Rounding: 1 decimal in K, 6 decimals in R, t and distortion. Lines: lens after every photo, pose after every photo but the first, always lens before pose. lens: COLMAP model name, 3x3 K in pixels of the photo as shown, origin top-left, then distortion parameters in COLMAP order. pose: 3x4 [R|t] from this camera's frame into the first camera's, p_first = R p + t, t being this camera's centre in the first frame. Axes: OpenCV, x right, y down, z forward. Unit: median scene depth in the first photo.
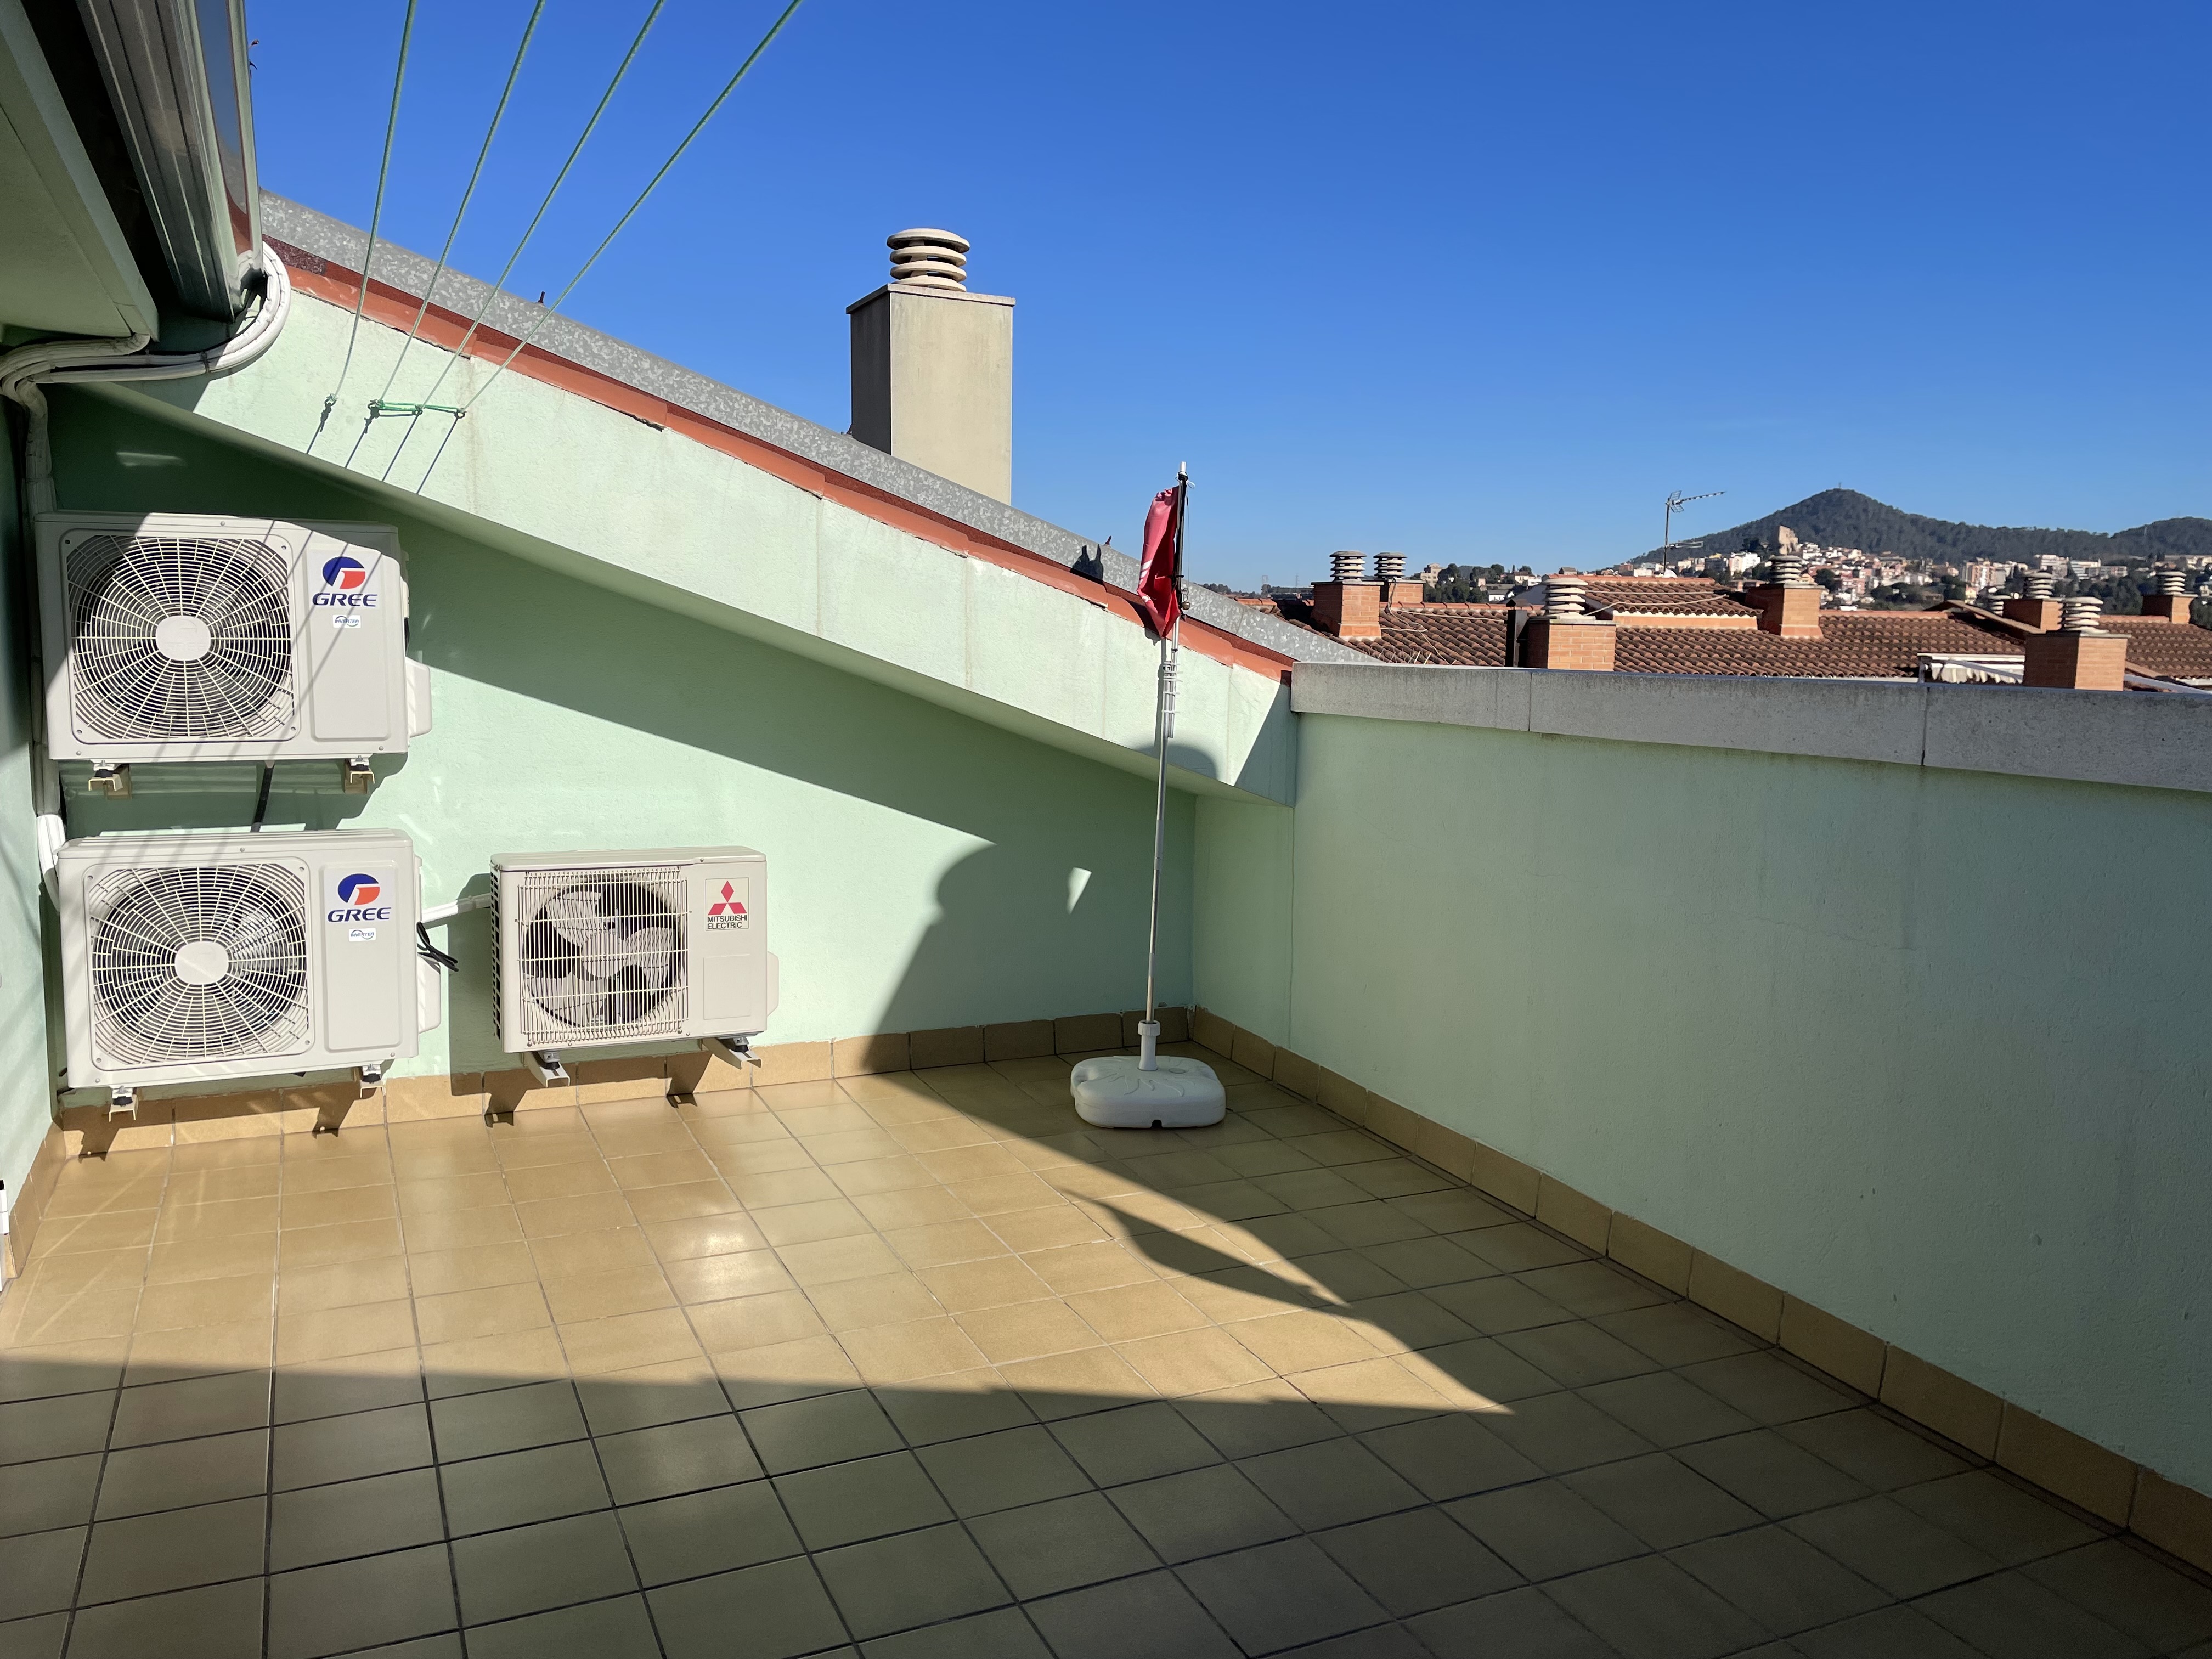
lens RADIAL K [[1679.0, 0, 1108.0], [0, 1679.0, 860.3], [0, 0, 1]] dist [0.128721, -0.180671]
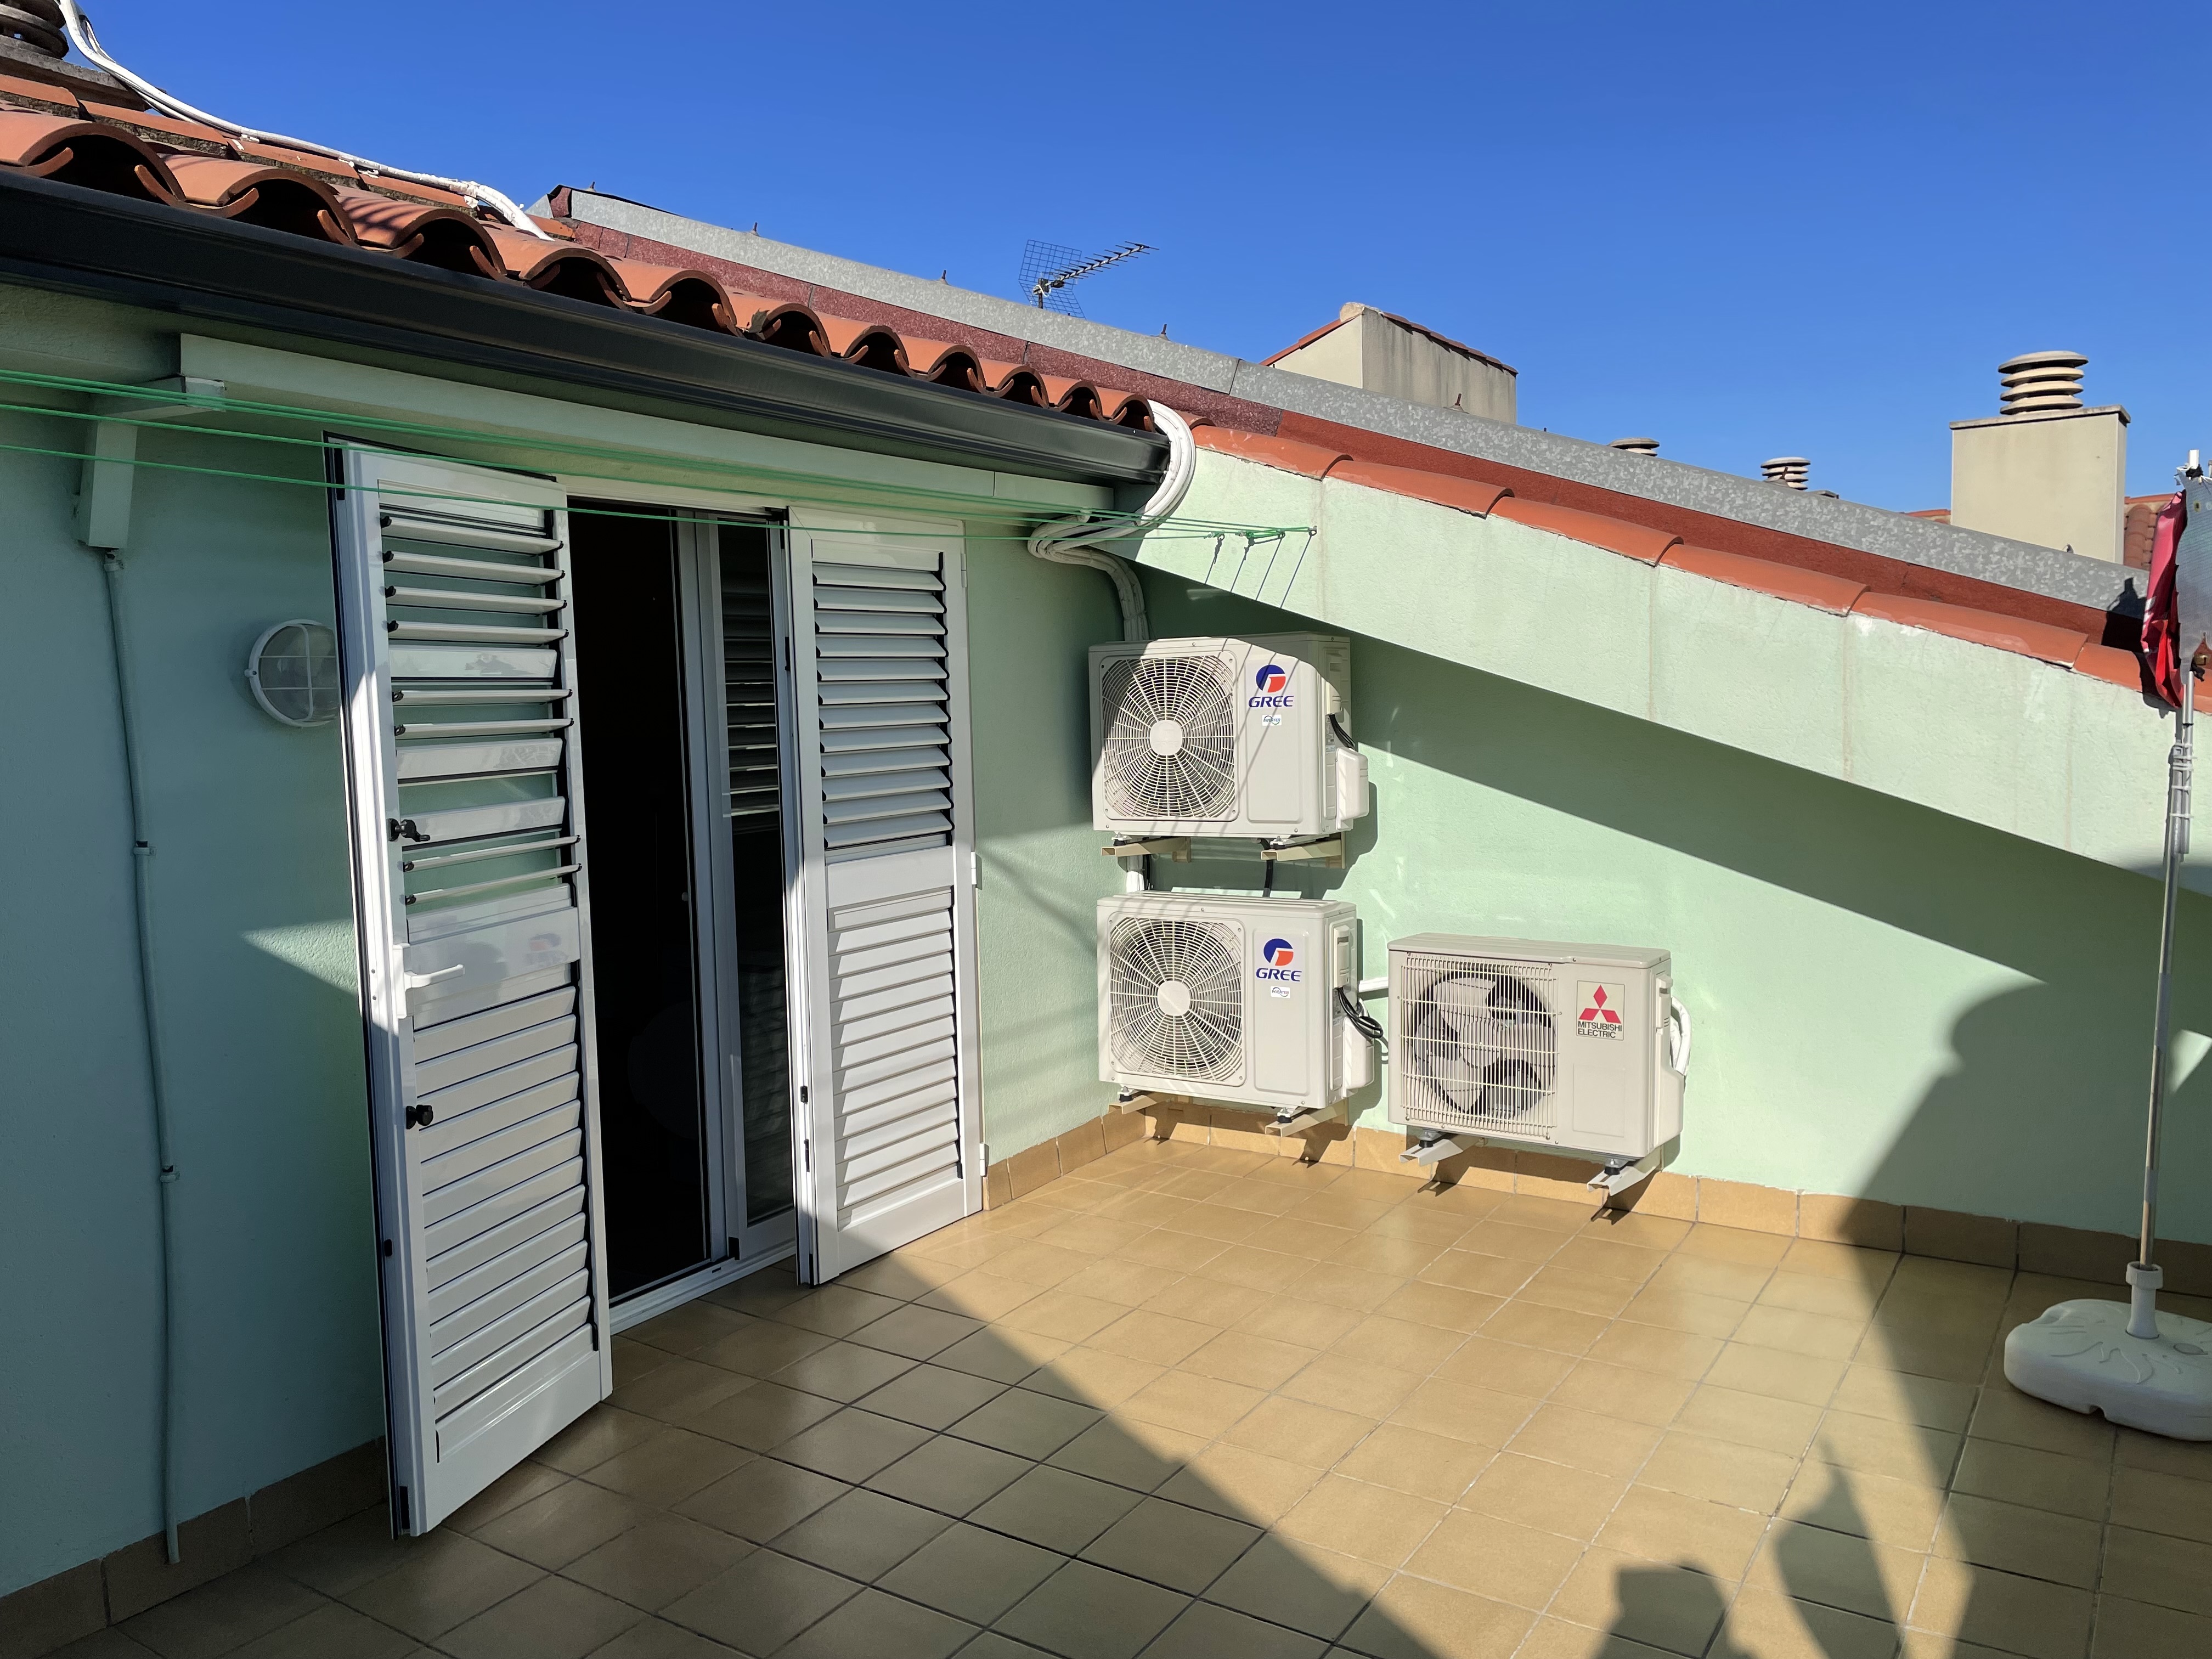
lens RADIAL K [[1679.0, 0, 1108.0], [0, 1679.0, 860.3], [0, 0, 1]] dist [0.128721, -0.180671]
pose [[0.515760, 0.055270, -0.854948, 0.447635], [-0.082298, 0.996498, 0.014773, -0.050008], [0.852771, 0.062741, 0.518503, 0.304462]]
